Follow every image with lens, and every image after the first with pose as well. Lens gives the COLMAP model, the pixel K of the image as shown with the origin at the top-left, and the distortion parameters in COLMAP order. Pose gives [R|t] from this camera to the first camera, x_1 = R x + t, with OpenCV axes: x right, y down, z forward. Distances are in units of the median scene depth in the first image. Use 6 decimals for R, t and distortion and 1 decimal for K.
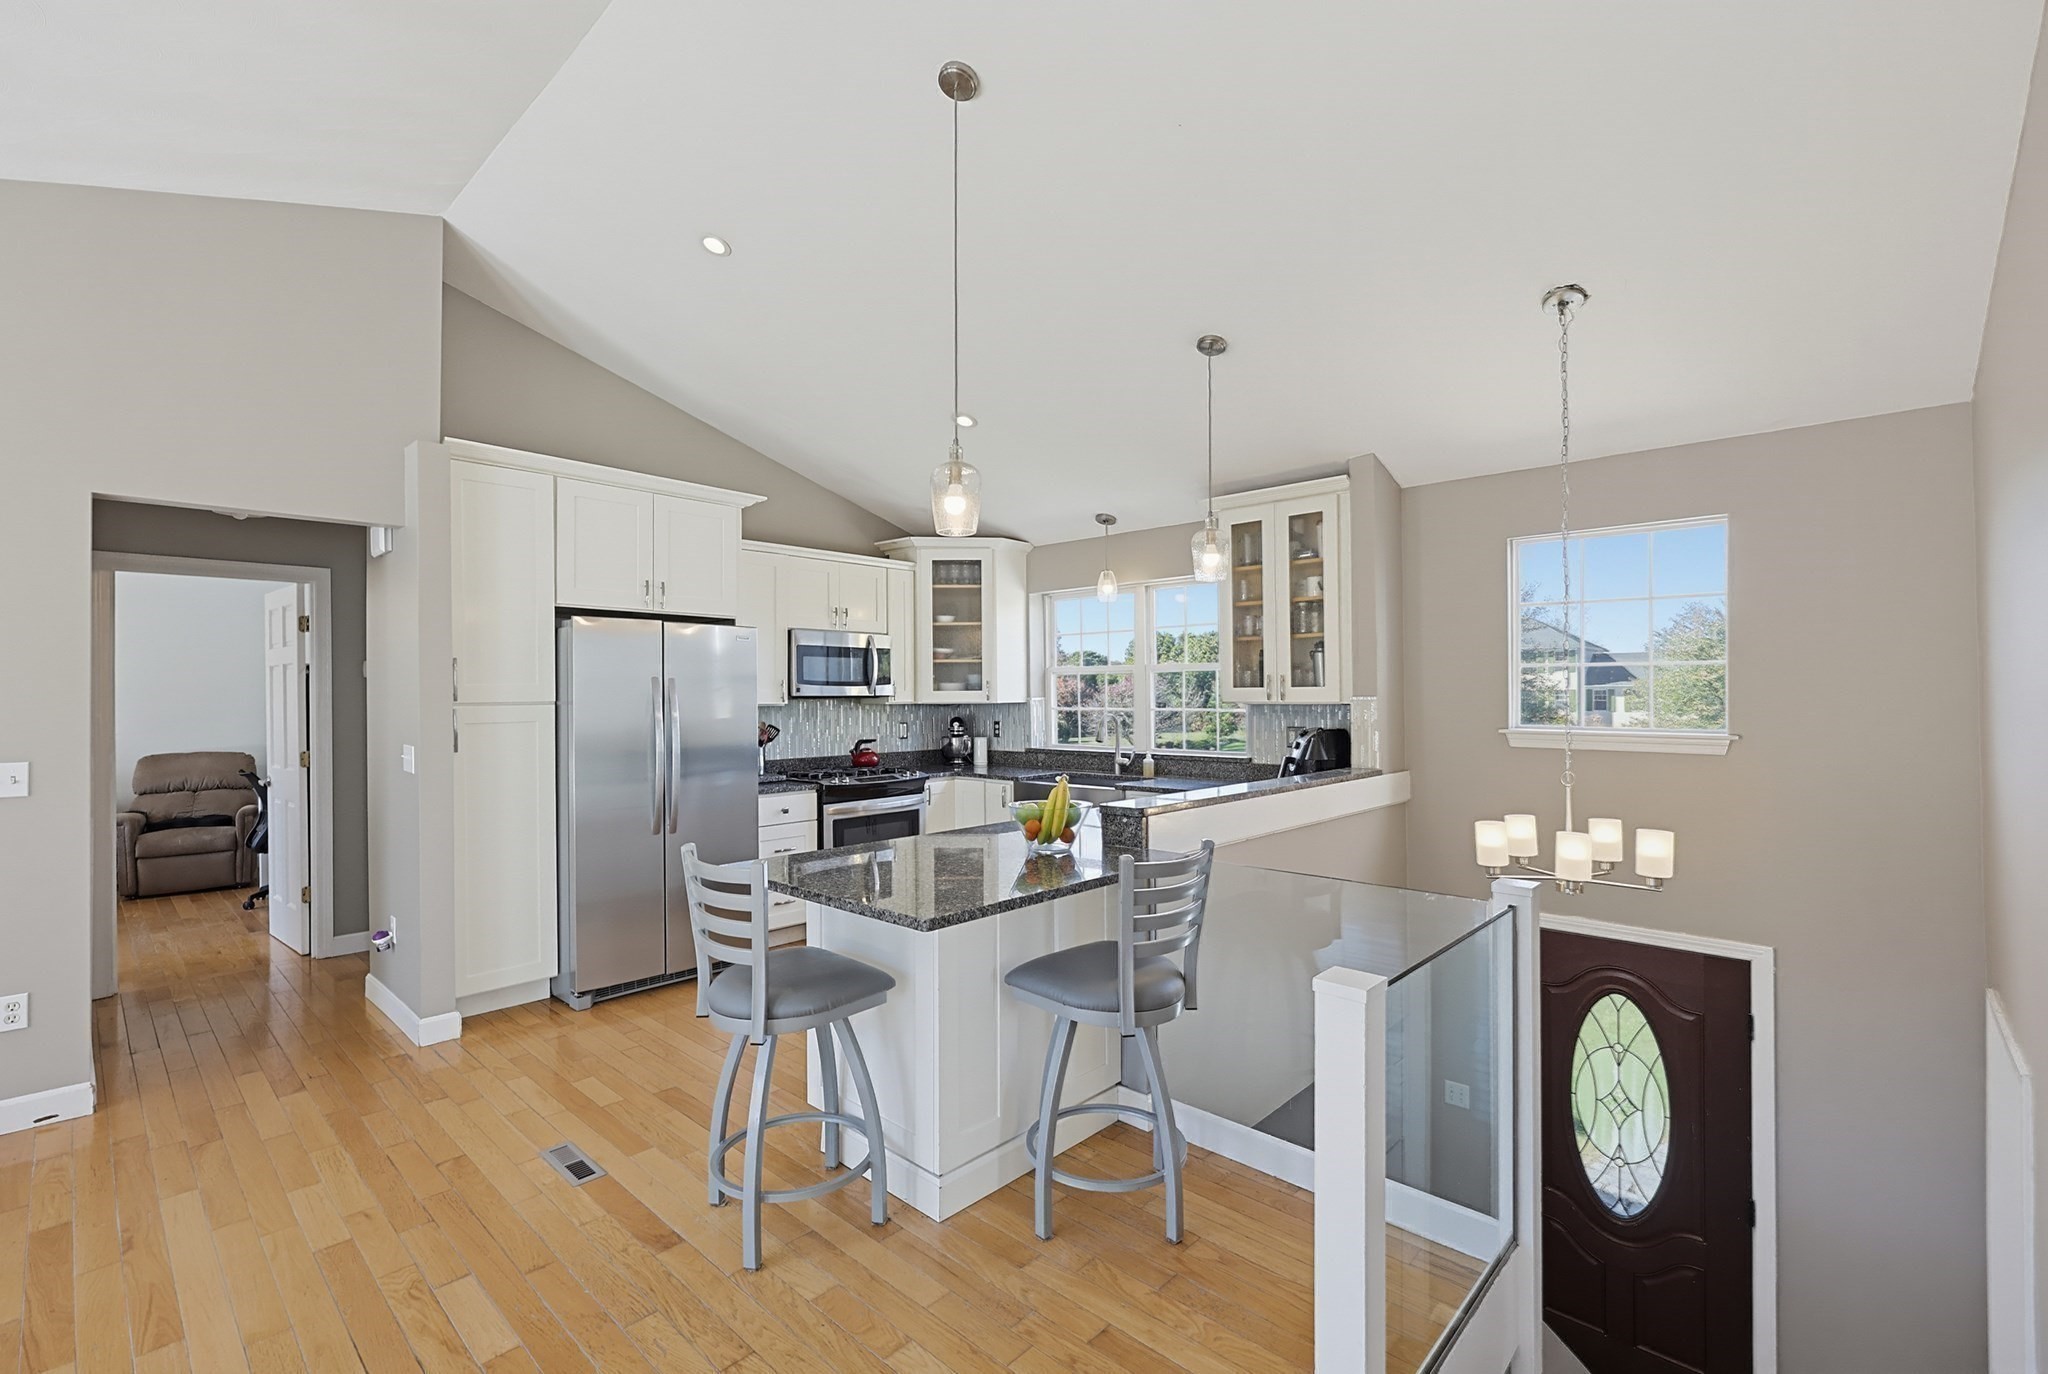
lens RADIAL K [[892.2, 0, 1033.4], [0, 892.2, 685.0], [0, 0, 1]] dist [-0.003884, 0.001046]
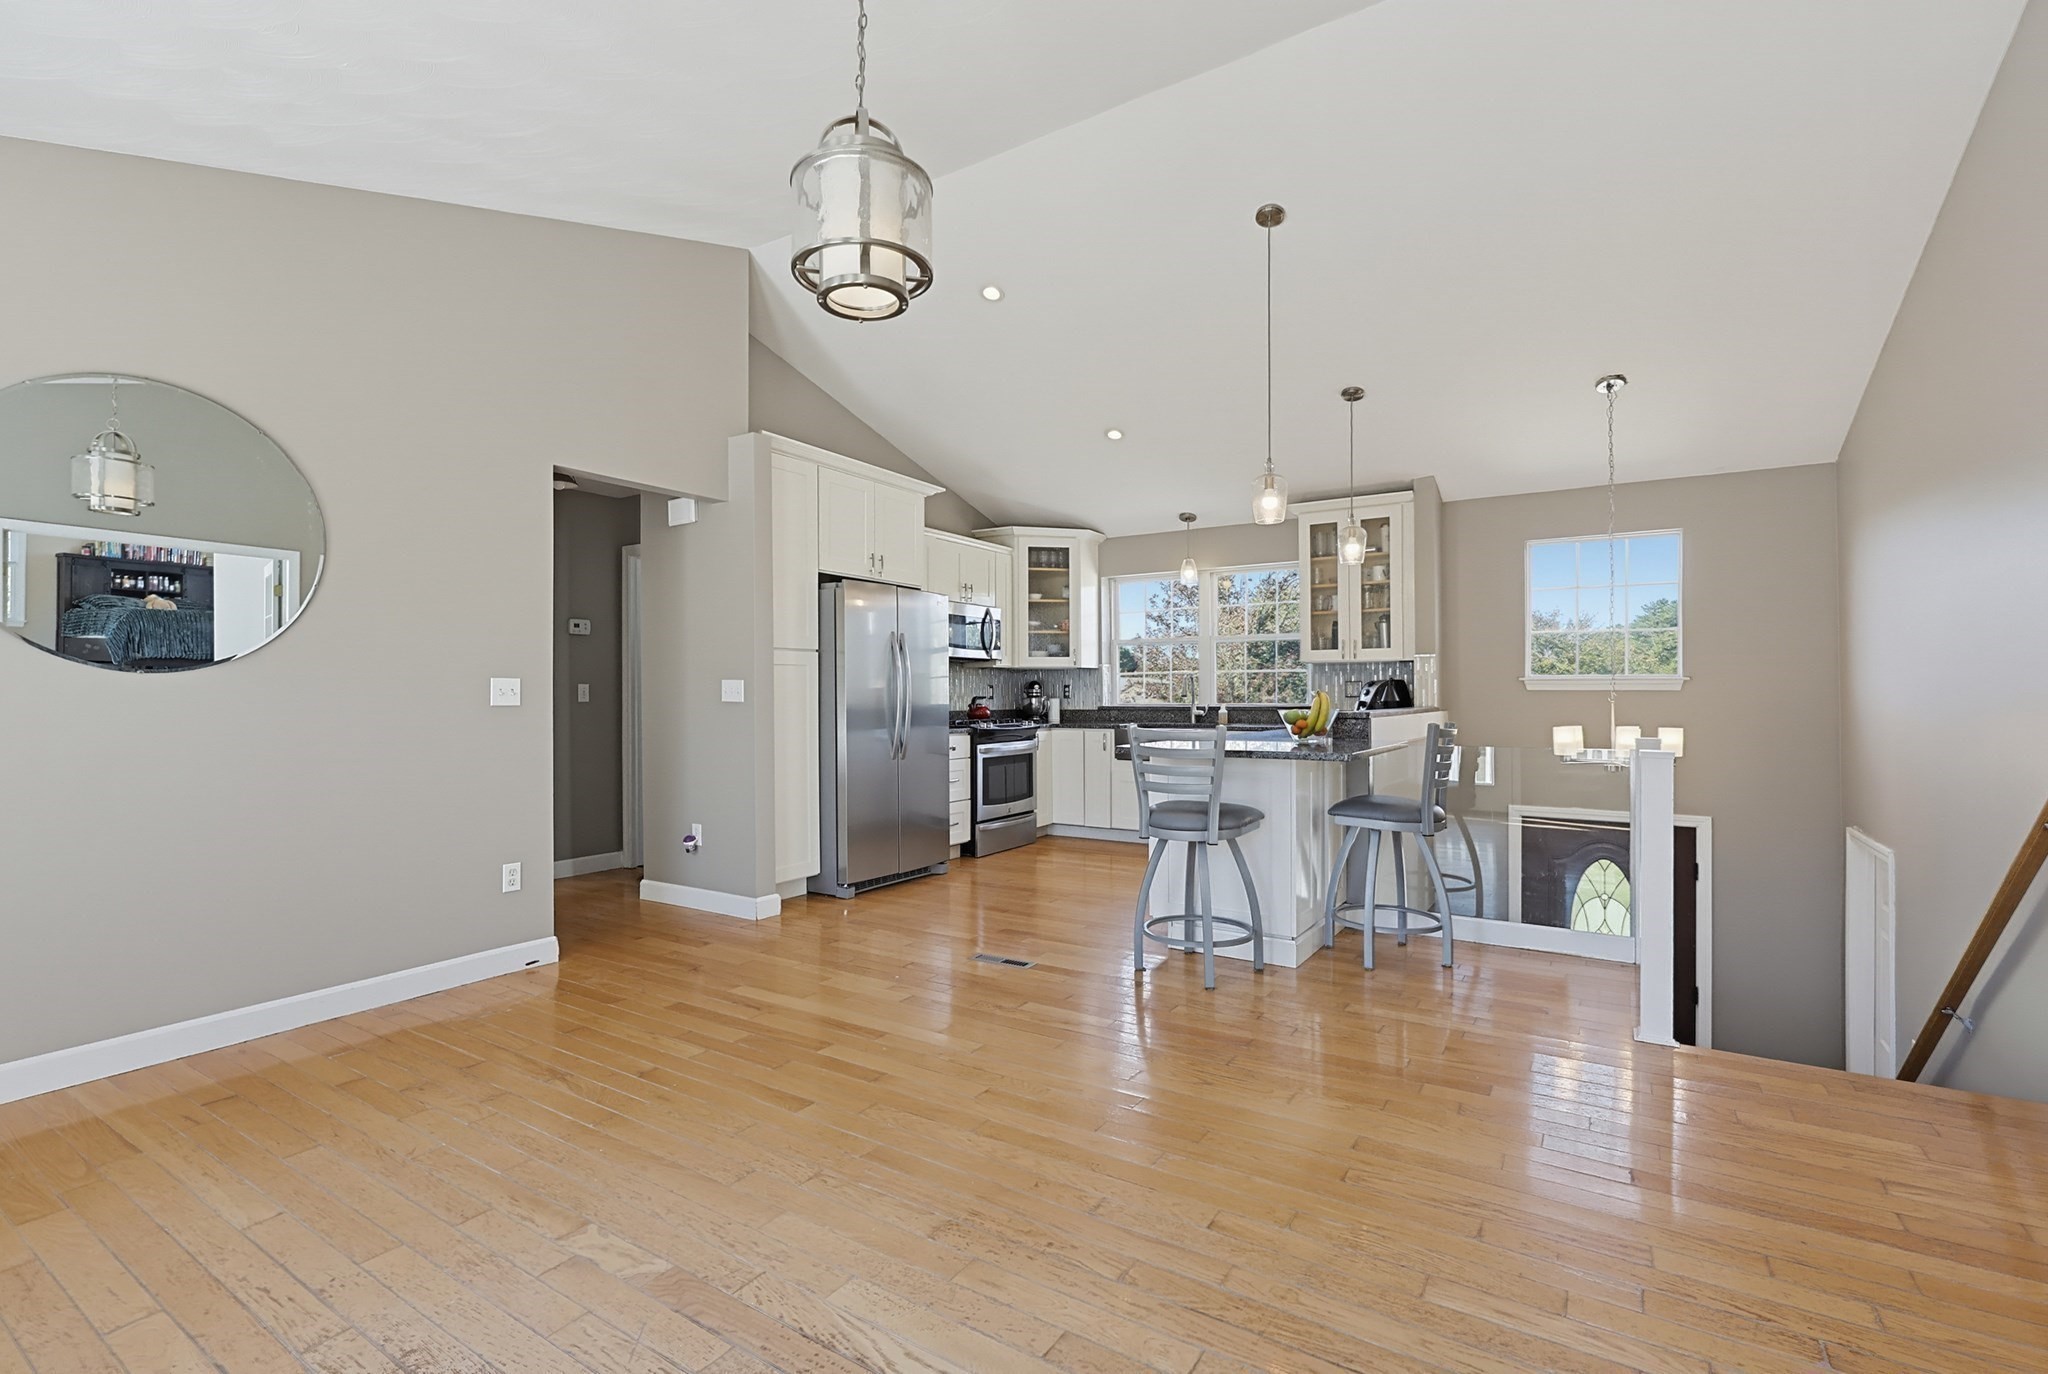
lens RADIAL K [[892.2, 0, 1012.5], [0, 892.2, 688.4], [0, 0, 1]] dist [-0.003884, 0.001046]
pose [[0.988100, 0.007541, 0.153631, -0.414051], [-0.008188, 0.999960, 0.003576, 0.058684], [-0.153598, -0.004792, 0.988122, -0.223372]]
